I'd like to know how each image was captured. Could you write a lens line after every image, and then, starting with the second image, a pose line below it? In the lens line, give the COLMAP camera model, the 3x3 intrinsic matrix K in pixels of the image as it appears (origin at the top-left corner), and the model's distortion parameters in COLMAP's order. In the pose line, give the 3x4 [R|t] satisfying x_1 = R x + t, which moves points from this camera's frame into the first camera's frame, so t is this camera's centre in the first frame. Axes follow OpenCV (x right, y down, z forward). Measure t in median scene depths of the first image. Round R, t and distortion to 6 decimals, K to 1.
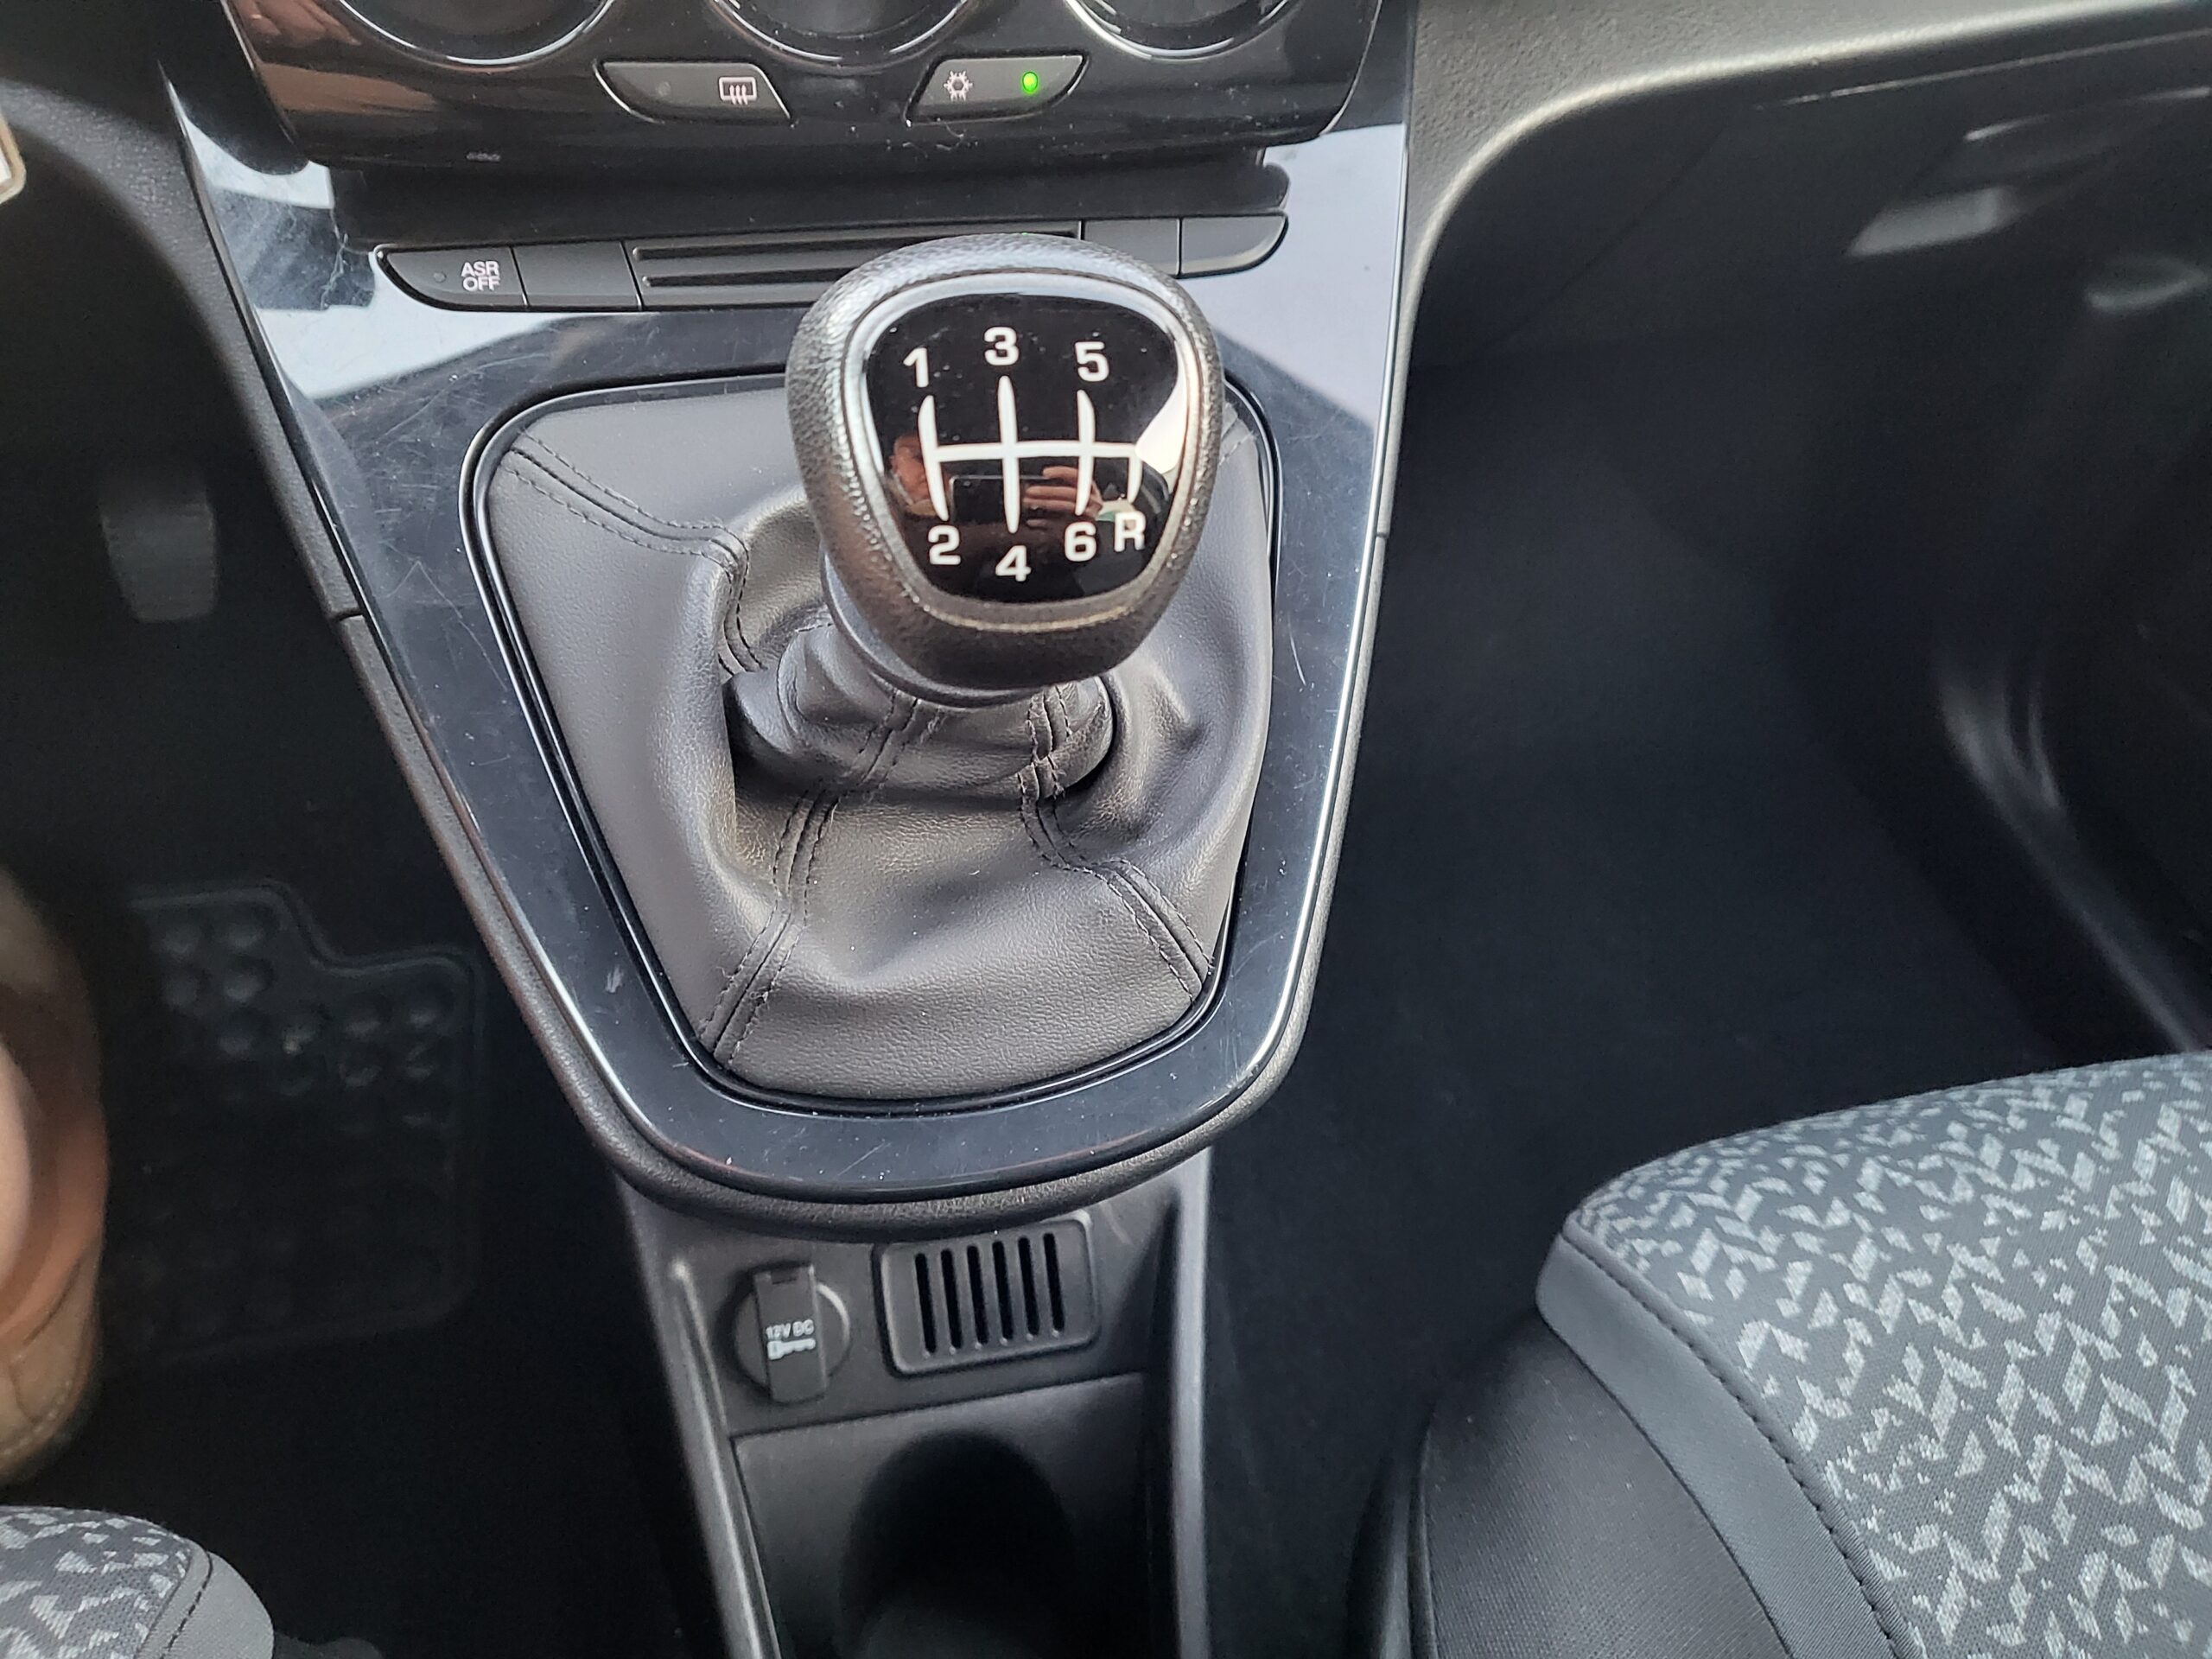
lens RADIAL K [[1739.1, 0, 1091.6], [0, 1739.1, 827.8], [0, 0, 1]] dist [-0.001667, 0.047742]
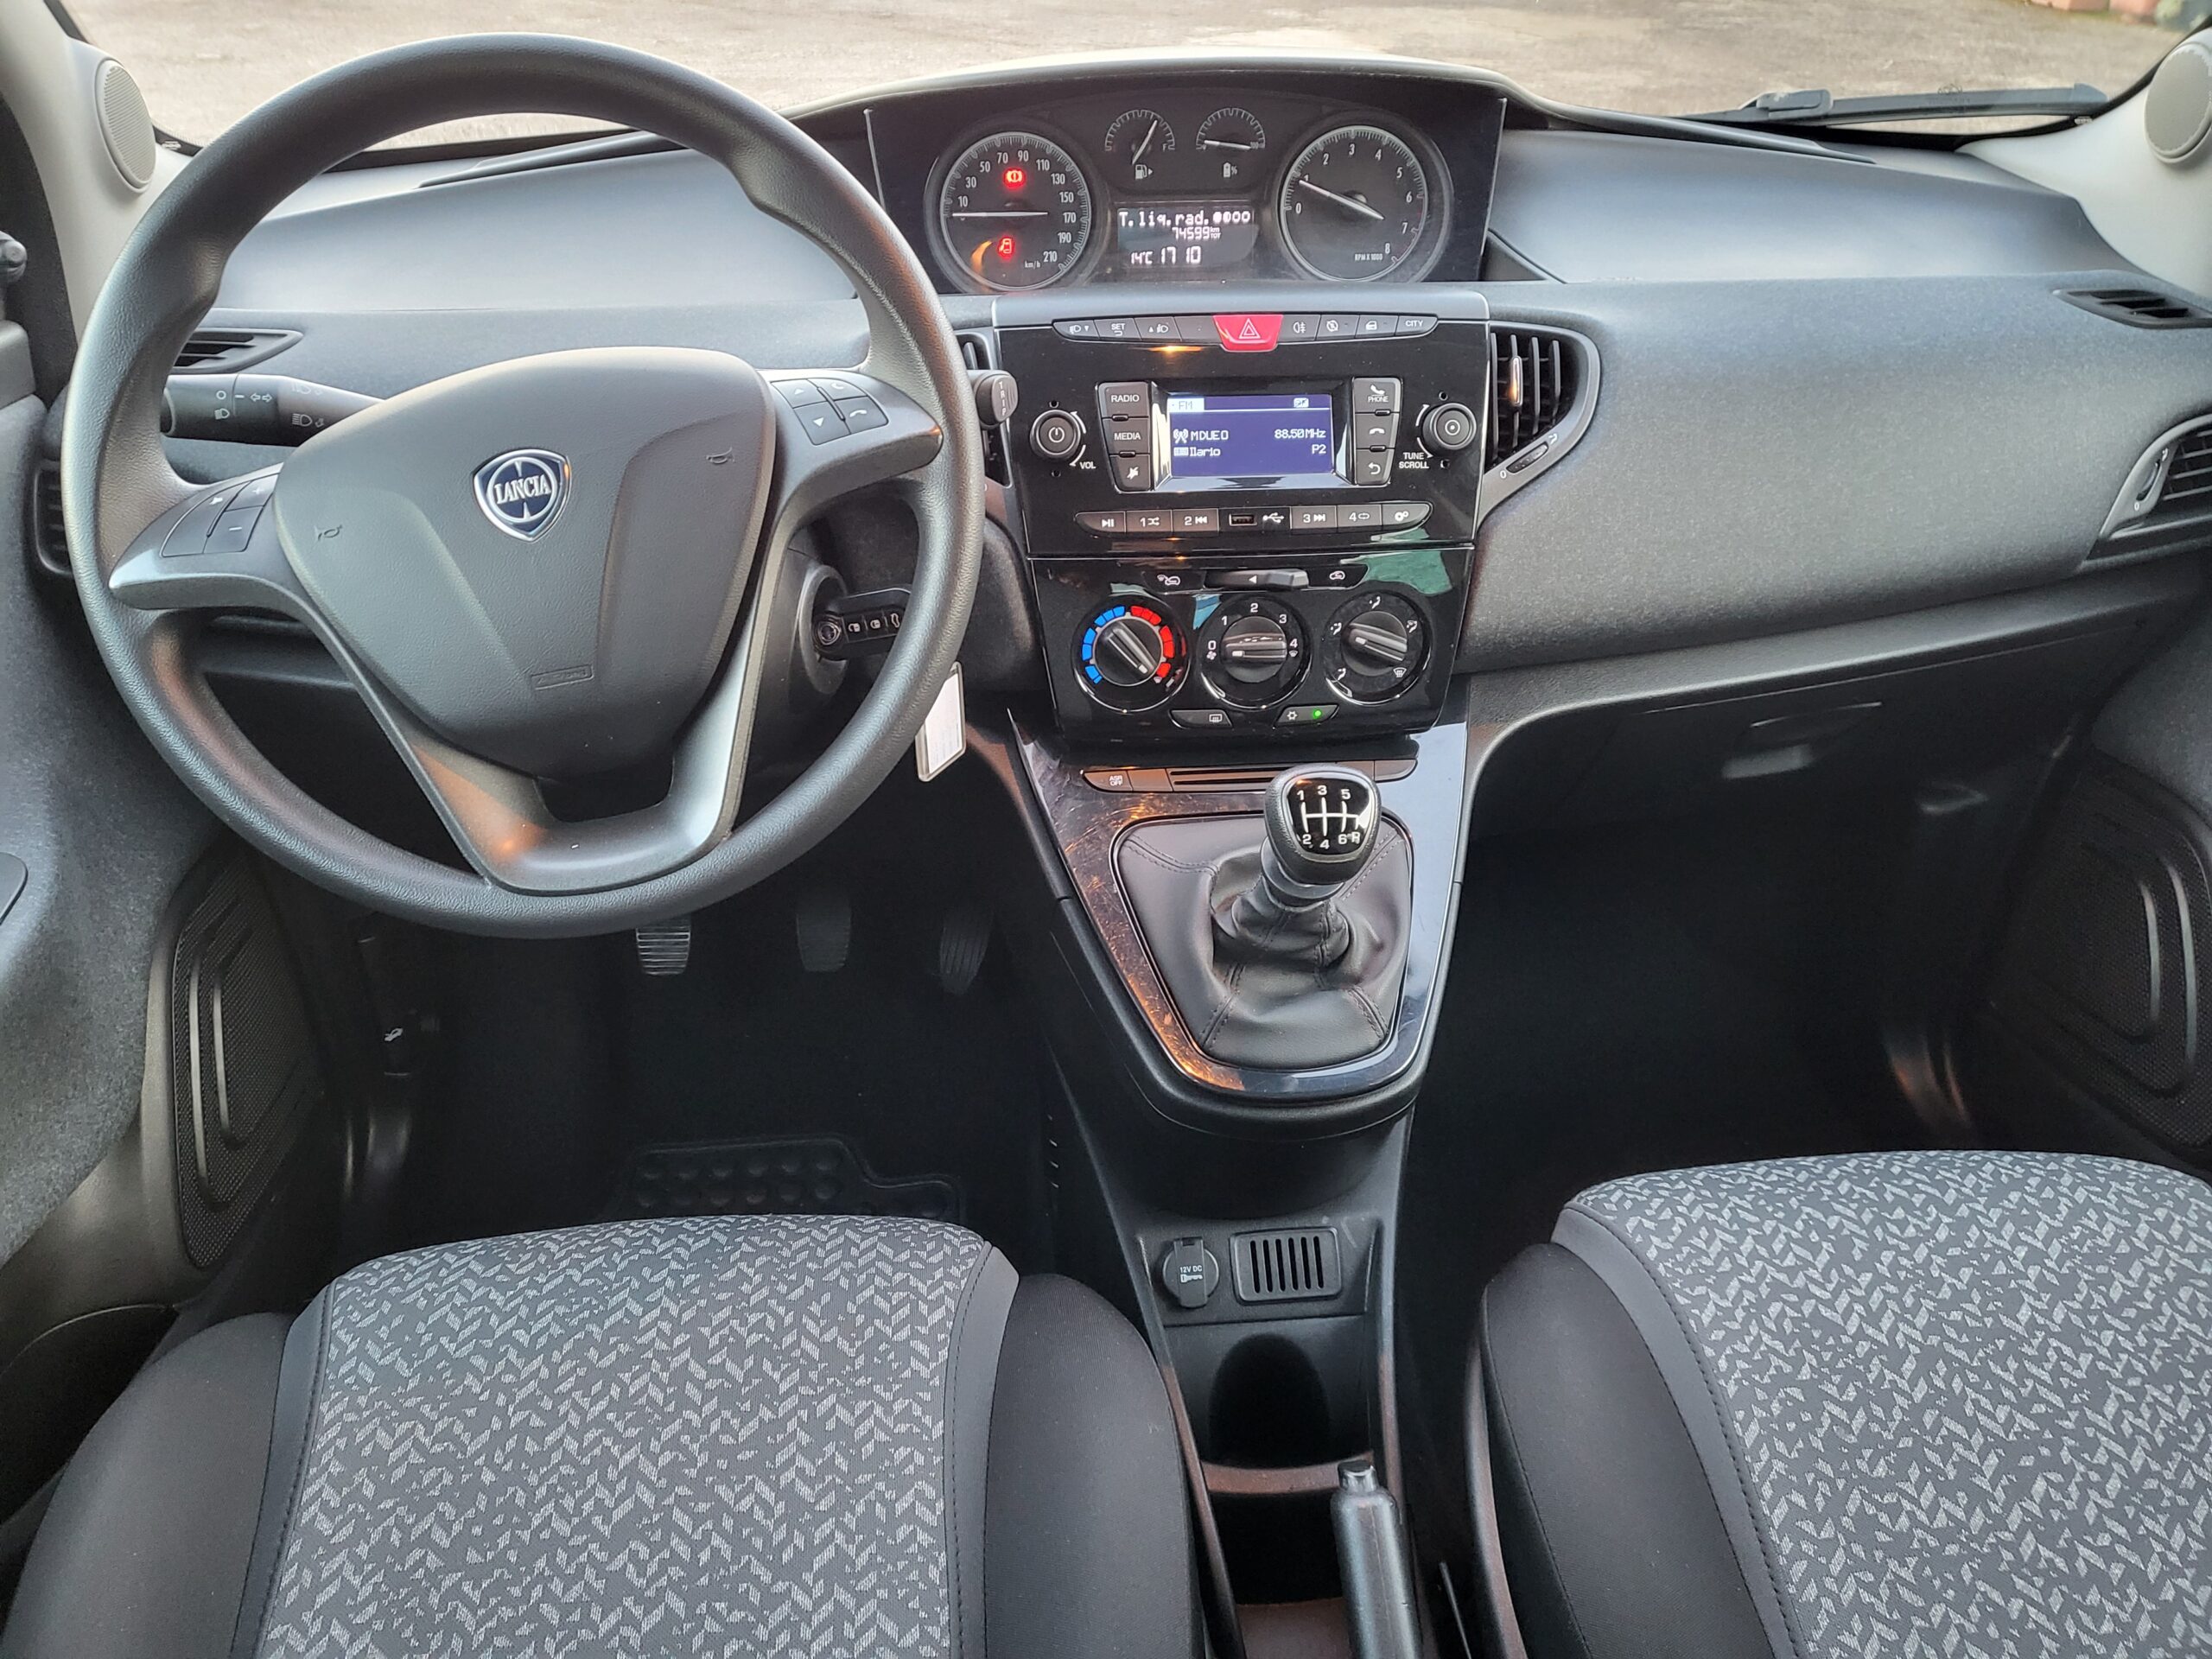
lens RADIAL K [[1739.1, 0, 1081.9], [0, 1739.1, 823.7], [0, 0, 1]] dist [-0.001667, 0.047742]
pose [[0.991208, 0.002147, -0.132294, -0.038115], [-0.041567, 0.954297, -0.295956, 0.533729], [0.125613, 0.298853, 0.945996, -1.502231]]
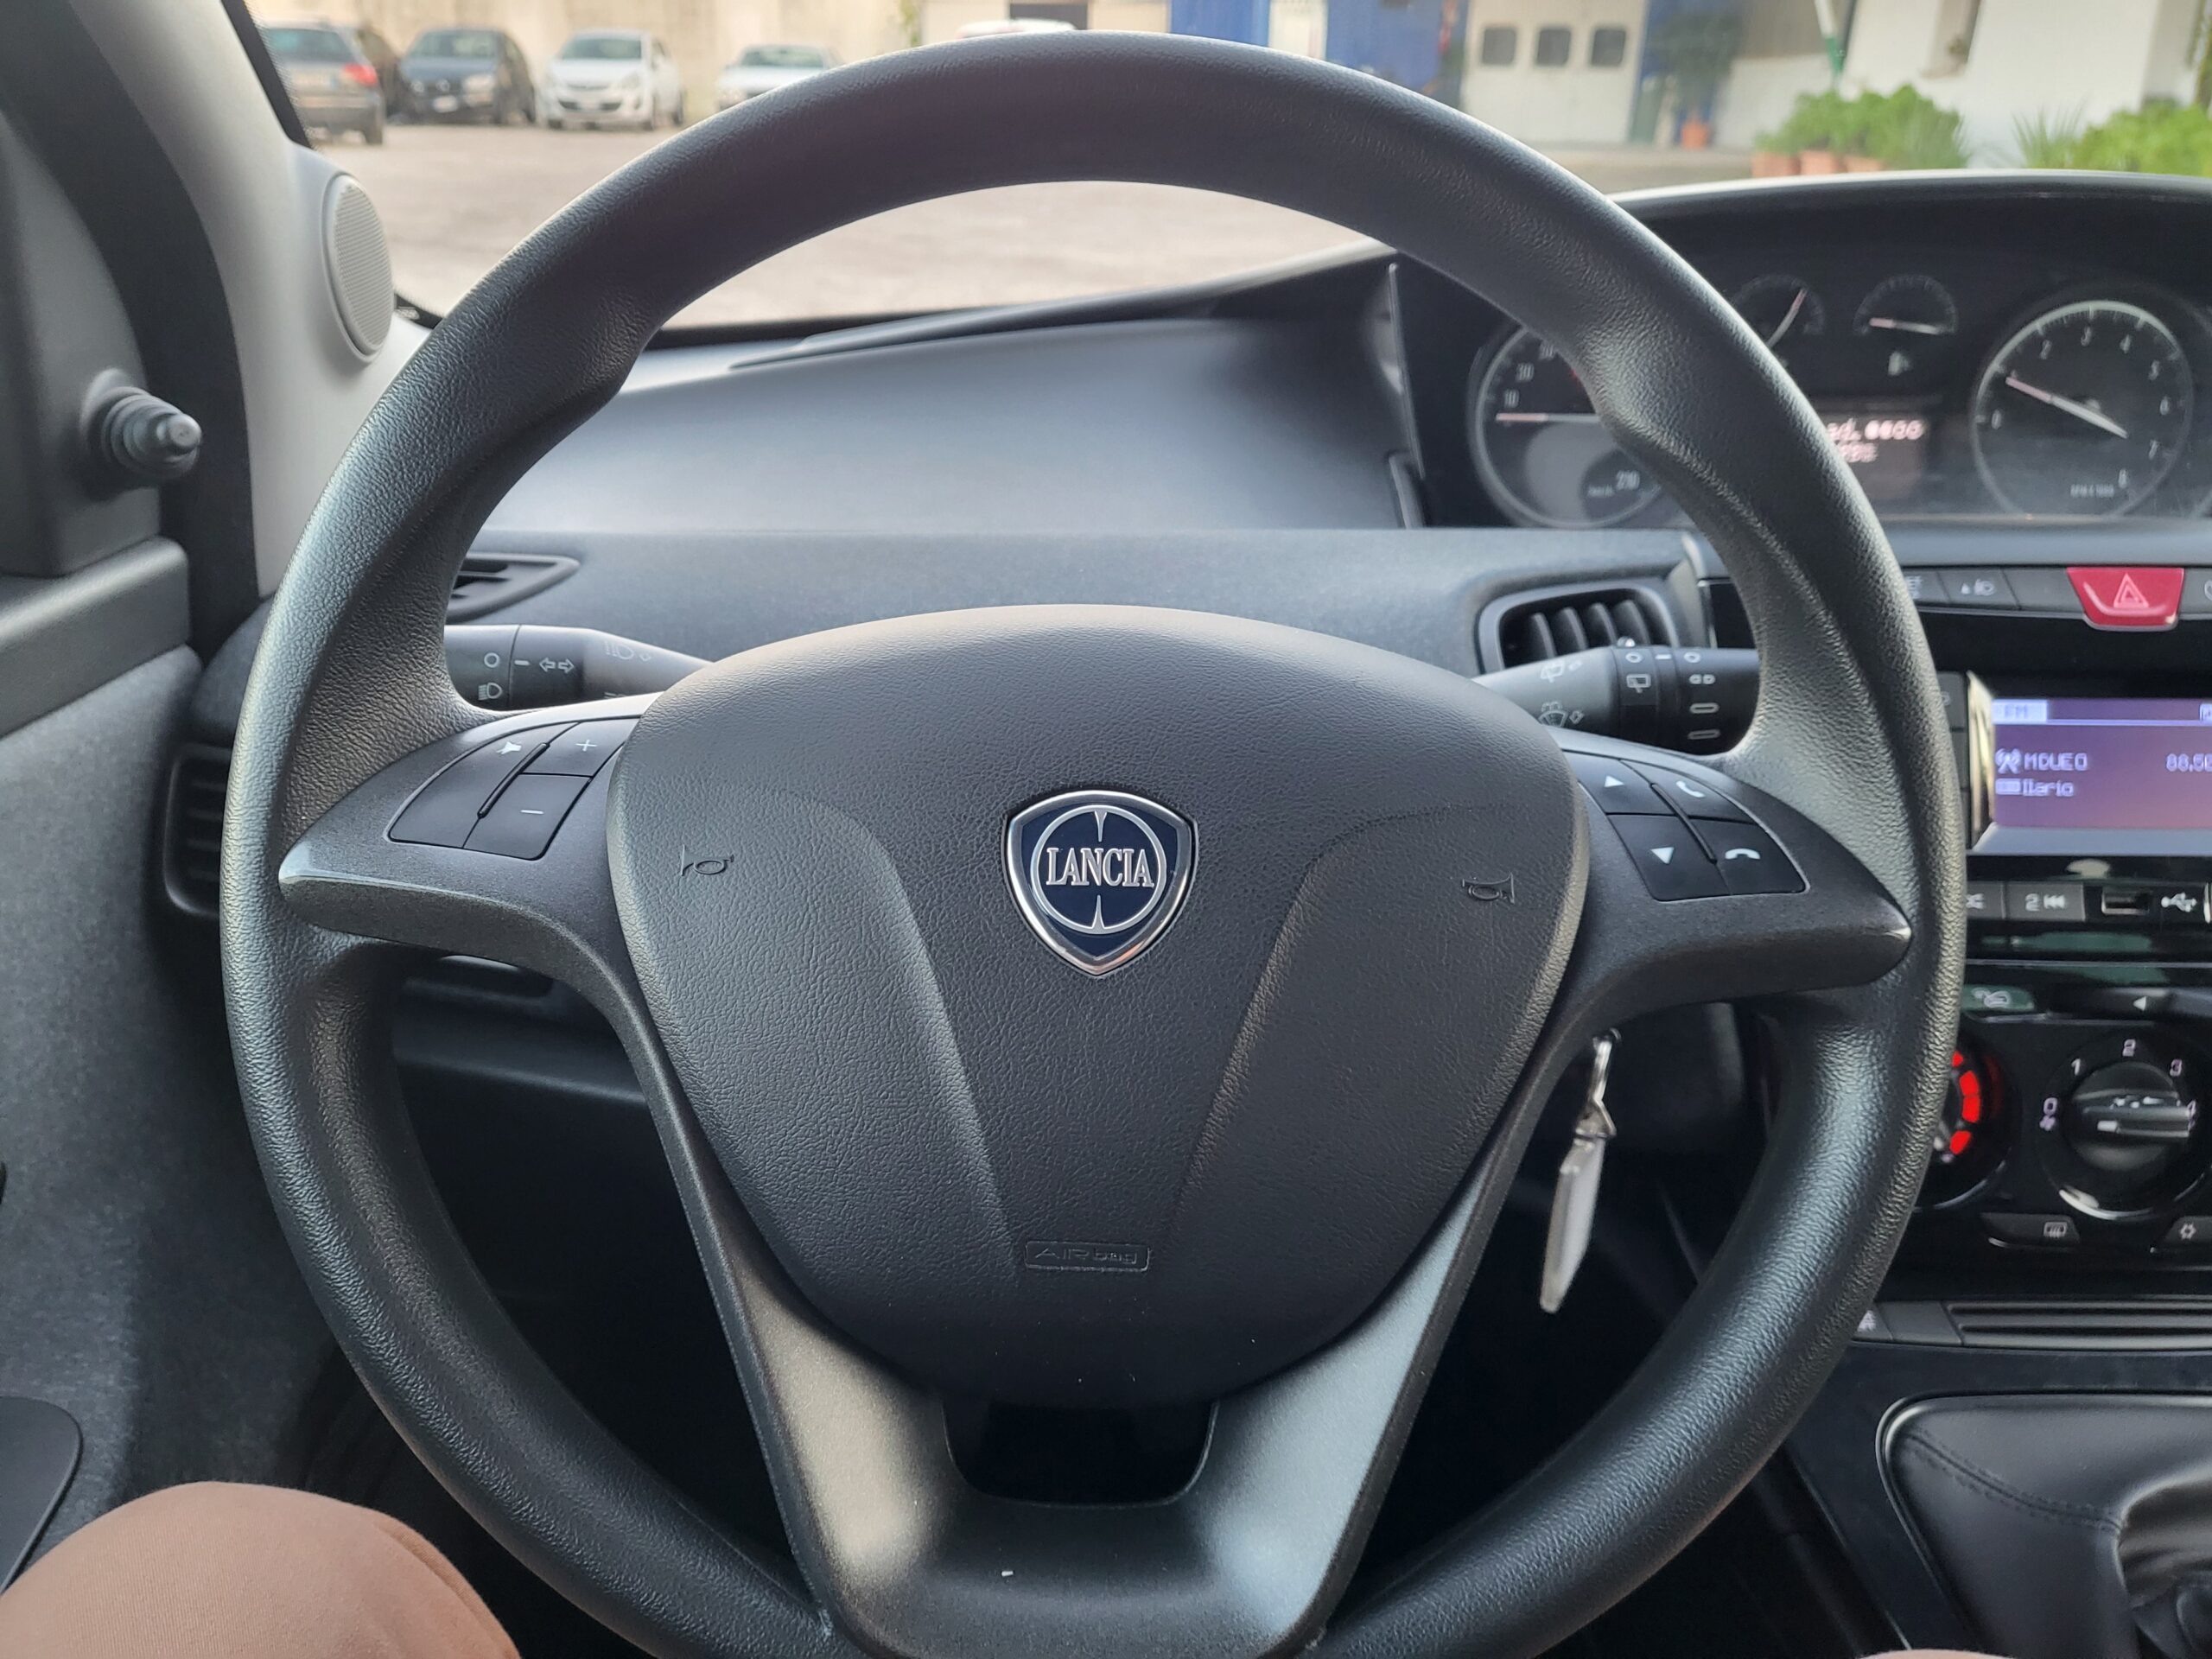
lens RADIAL K [[1739.1, 0, 1078.3], [0, 1739.1, 842.4], [0, 0, 1]] dist [-0.001667, 0.047742]
pose [[0.982368, 0.020037, -0.185881, -0.738777], [-0.095891, 0.907504, -0.408951, 0.018142], [0.160493, 0.419564, 0.893425, -0.739789]]
